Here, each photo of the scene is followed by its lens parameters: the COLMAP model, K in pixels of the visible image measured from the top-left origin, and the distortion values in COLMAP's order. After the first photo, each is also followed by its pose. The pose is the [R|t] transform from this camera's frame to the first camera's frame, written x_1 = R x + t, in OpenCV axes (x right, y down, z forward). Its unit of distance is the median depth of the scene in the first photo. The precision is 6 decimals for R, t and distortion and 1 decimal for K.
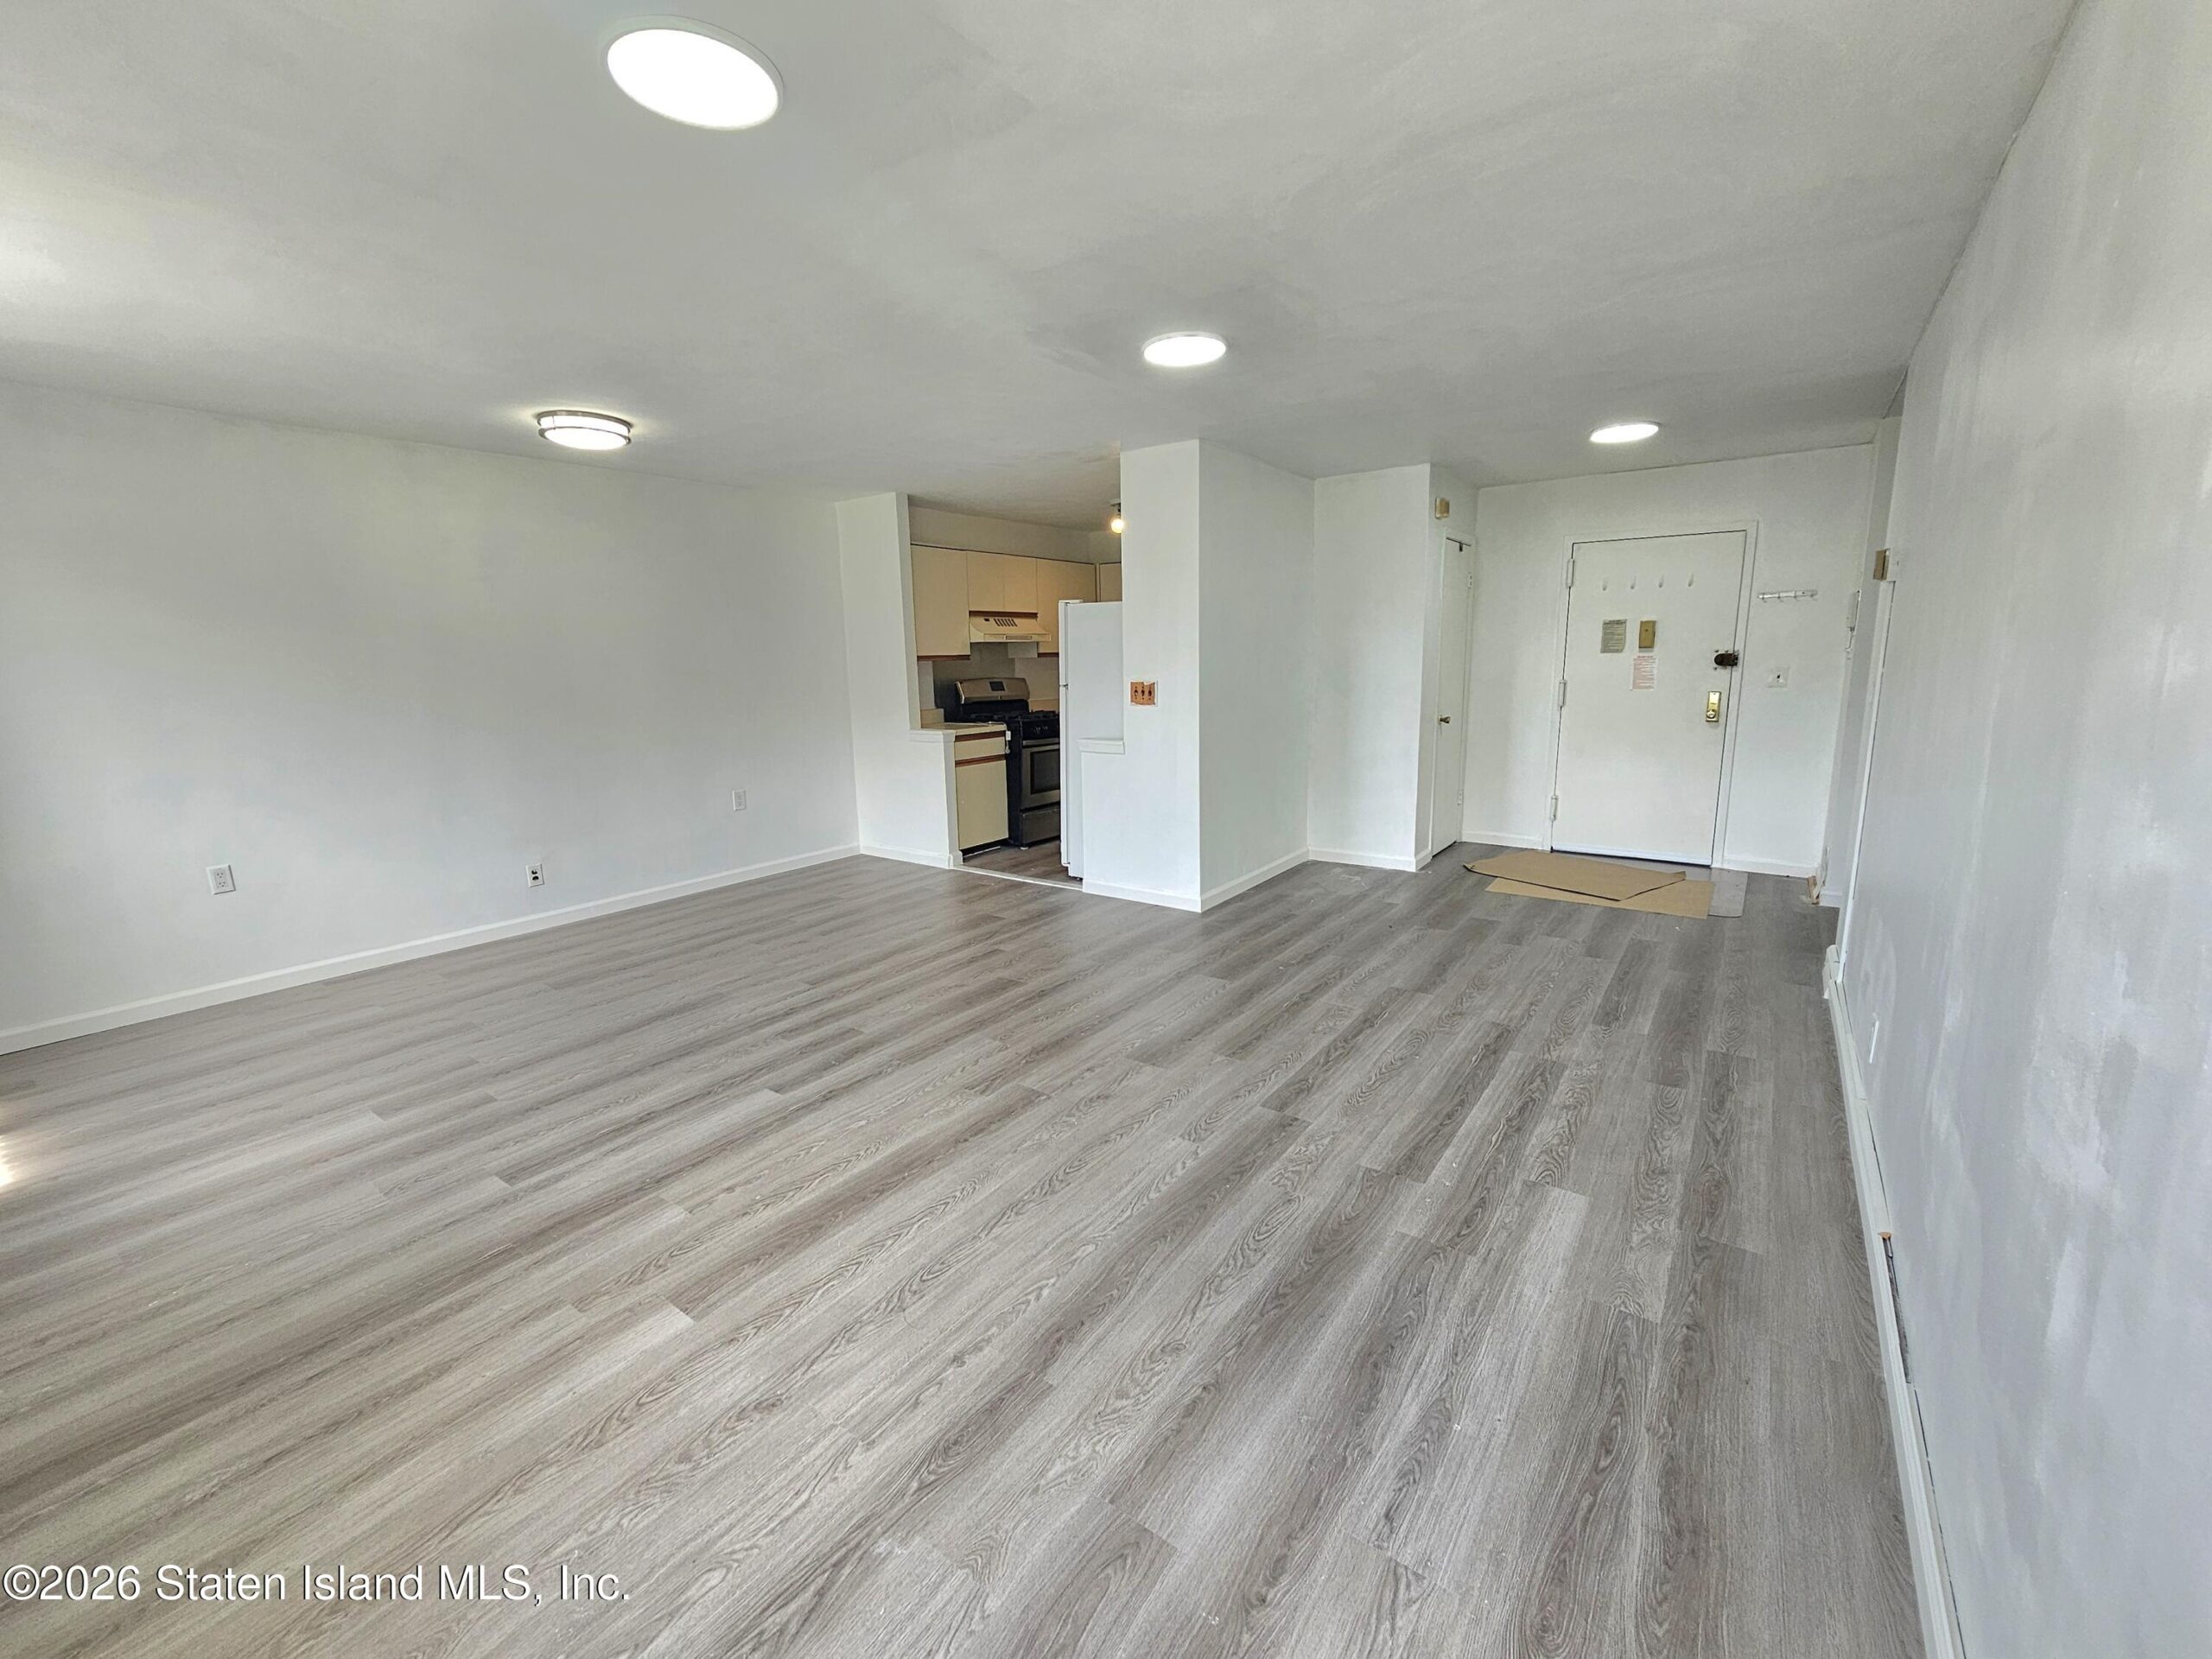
lens RADIAL K [[907.1, 0, 1088.3], [0, 907.1, 825.1], [0, 0, 1]] dist [0.000486, 0.004258]
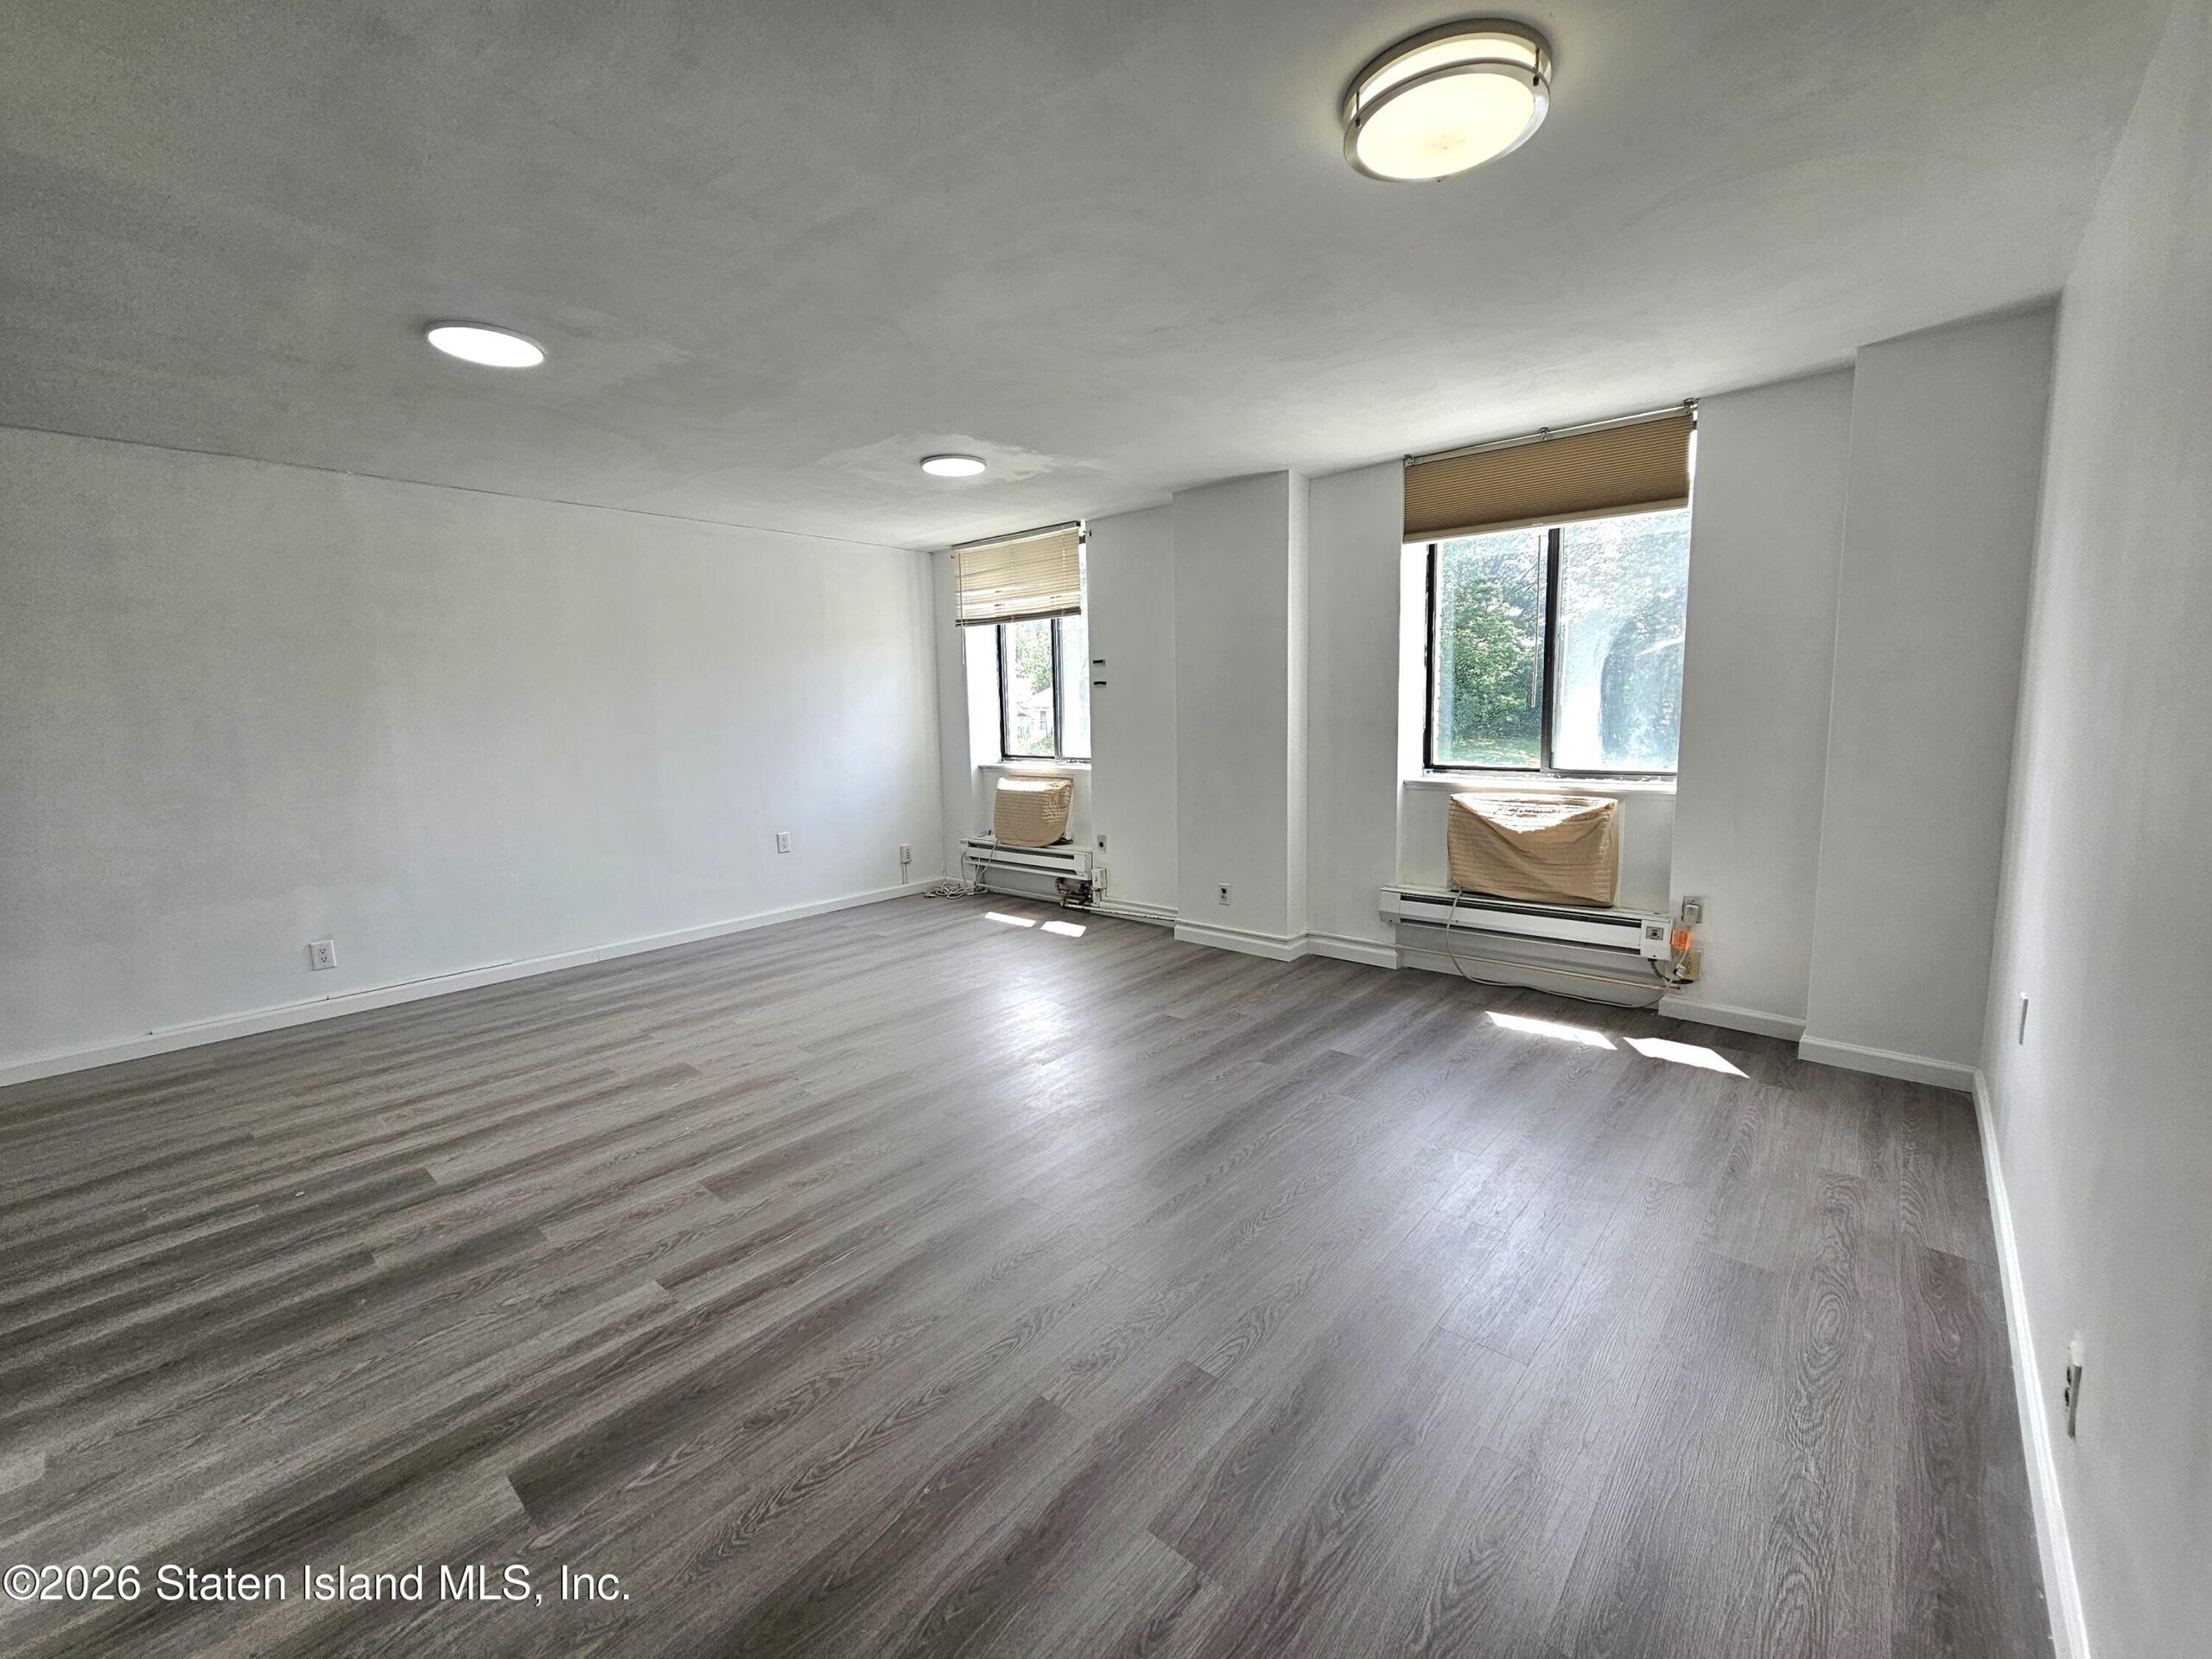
lens RADIAL K [[907.1, 0, 1088.3], [0, 907.1, 825.1], [0, 0, 1]] dist [0.000486, 0.004258]
pose [[-0.994854, 0.031964, 0.096143, -0.452800], [0.060601, 0.948203, 0.311831, -0.282361], [-0.081196, 0.316053, -0.945261, 1.630272]]
